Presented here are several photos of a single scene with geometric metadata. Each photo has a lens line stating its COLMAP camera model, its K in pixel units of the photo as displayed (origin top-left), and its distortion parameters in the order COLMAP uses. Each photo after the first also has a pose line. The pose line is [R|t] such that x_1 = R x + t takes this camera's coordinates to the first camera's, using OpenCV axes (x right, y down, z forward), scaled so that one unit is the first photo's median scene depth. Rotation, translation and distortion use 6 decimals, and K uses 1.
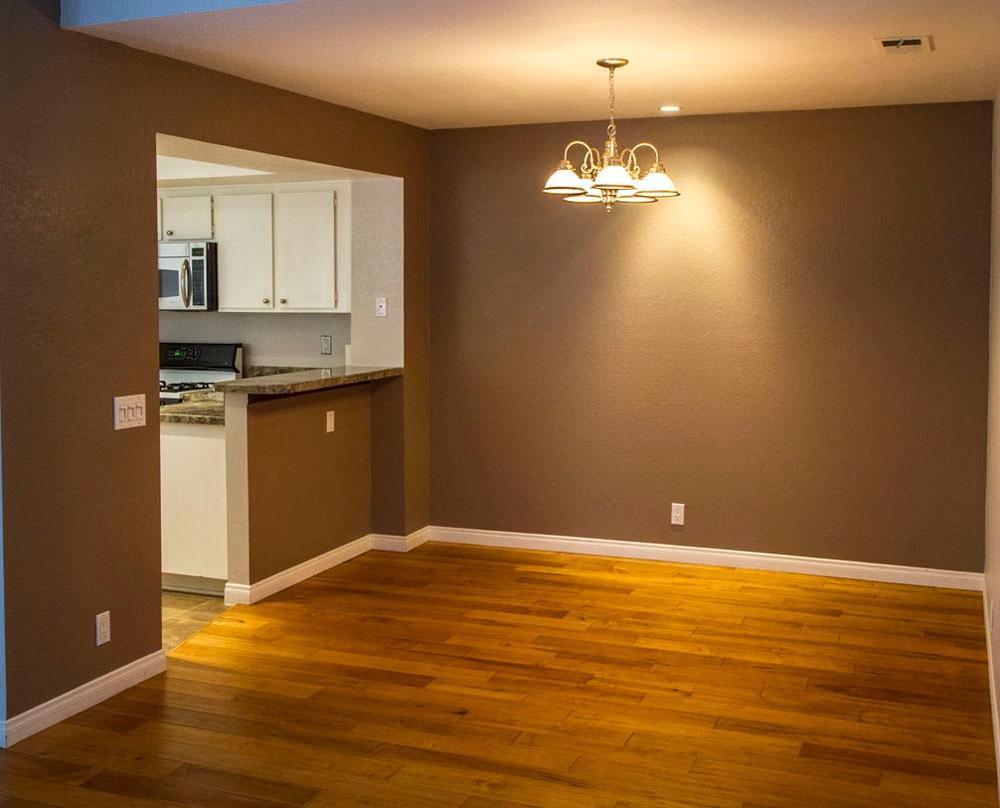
lens RADIAL K [[1130.3, 0, 499.6], [0, 1130.3, 342.2], [0, 0, 1]] dist [-0.023366, 0.031853]
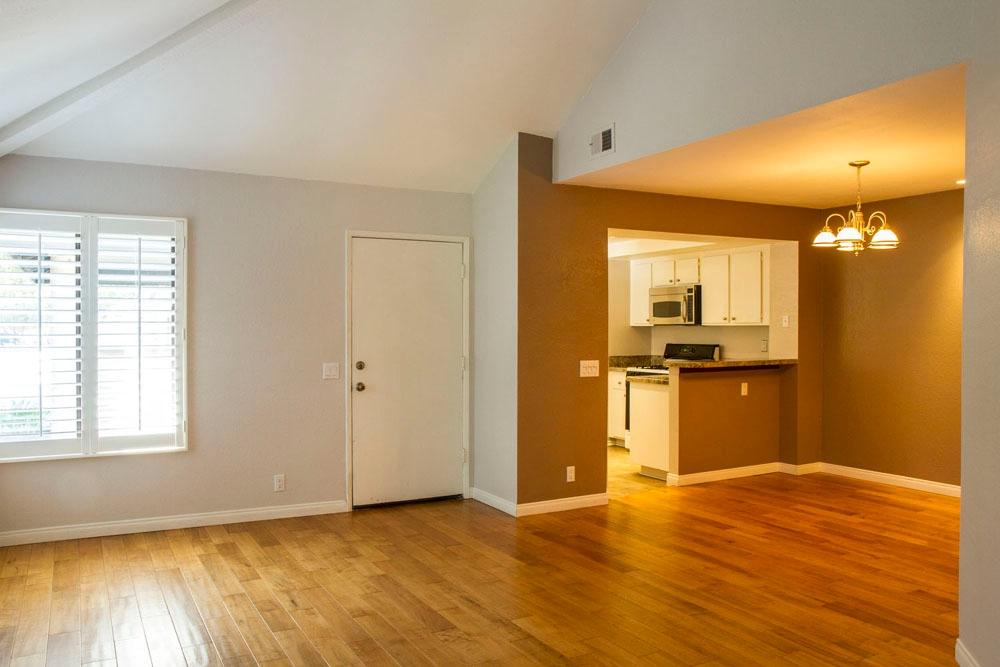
lens RADIAL K [[782.6, 0, 500.0], [0, 782.6, 333.5], [0, 0, 1]] dist [-0.122236, 0.141896]
pose [[0.774589, 0.005964, -0.632436, 0.332170], [-0.028722, 0.999256, -0.025753, 0.031378], [0.631812, 0.038113, 0.774184, -0.133185]]
